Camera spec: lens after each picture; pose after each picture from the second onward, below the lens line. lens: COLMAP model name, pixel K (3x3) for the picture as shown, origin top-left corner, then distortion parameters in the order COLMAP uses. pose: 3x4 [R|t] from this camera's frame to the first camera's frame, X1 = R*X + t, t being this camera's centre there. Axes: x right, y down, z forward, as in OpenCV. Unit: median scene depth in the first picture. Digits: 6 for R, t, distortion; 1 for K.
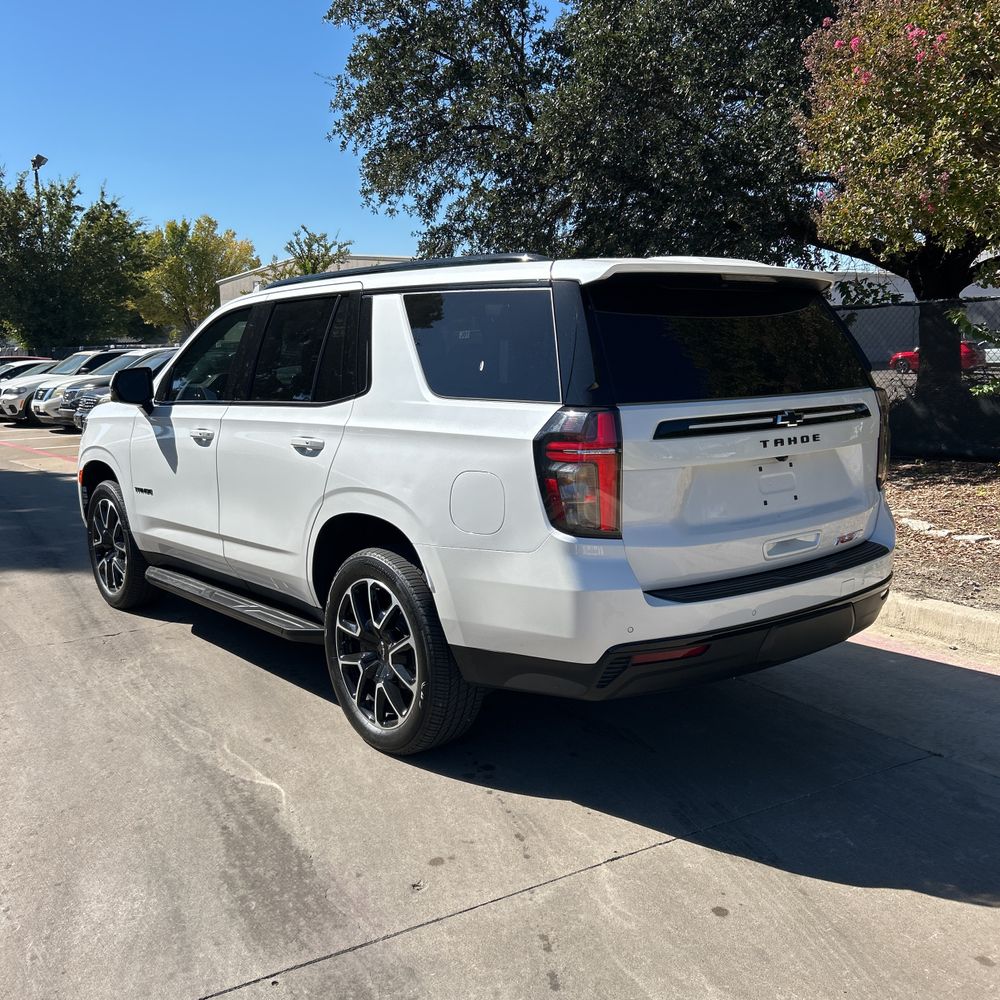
lens RADIAL K [[1011.4, 0, 496.6], [0, 1011.4, 491.9], [0, 0, 1]] dist [0.011354, 0.000000]
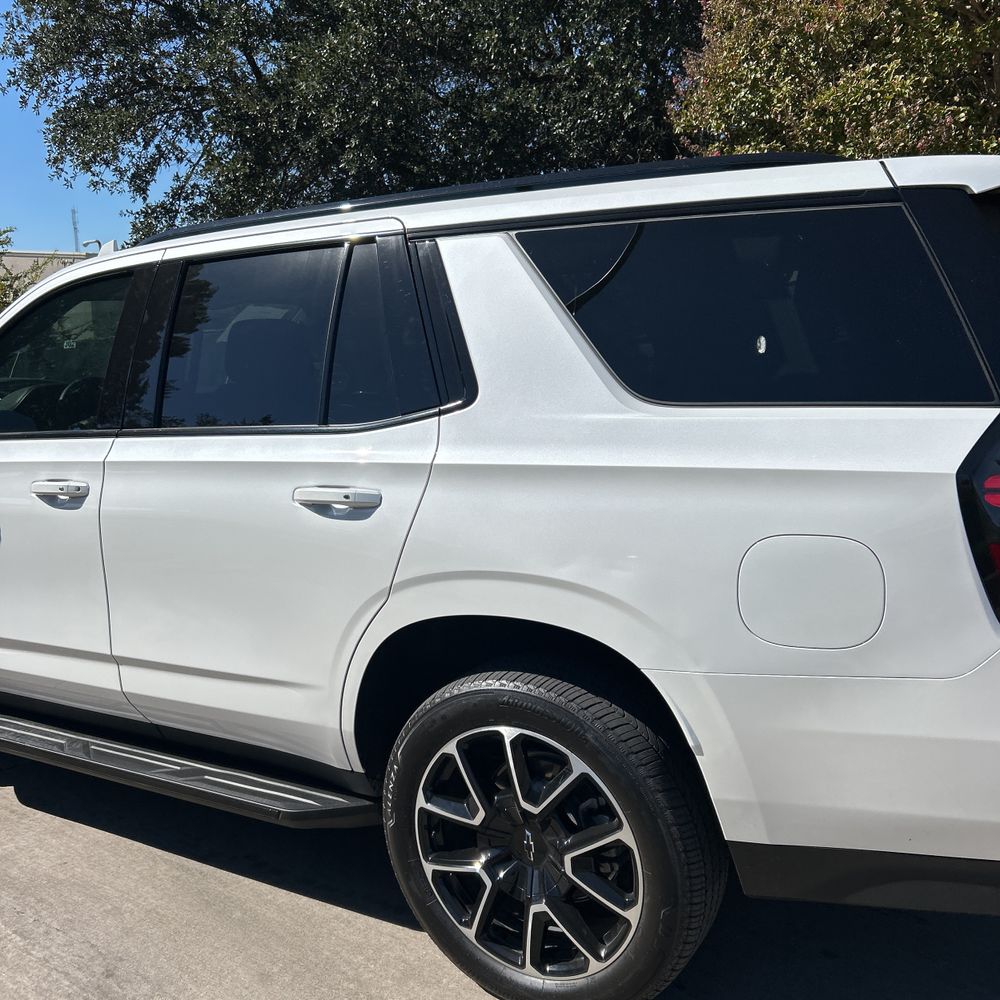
lens RADIAL K [[1011.4, 0, 486.8], [0, 1011.4, 514.9], [0, 0, 1]] dist [0.011354, 0.000000]
pose [[0.946128, -0.078472, 0.314140, -0.187927], [0.072610, 0.996899, 0.030336, -0.032303], [-0.315546, -0.005892, 0.948892, 0.280426]]
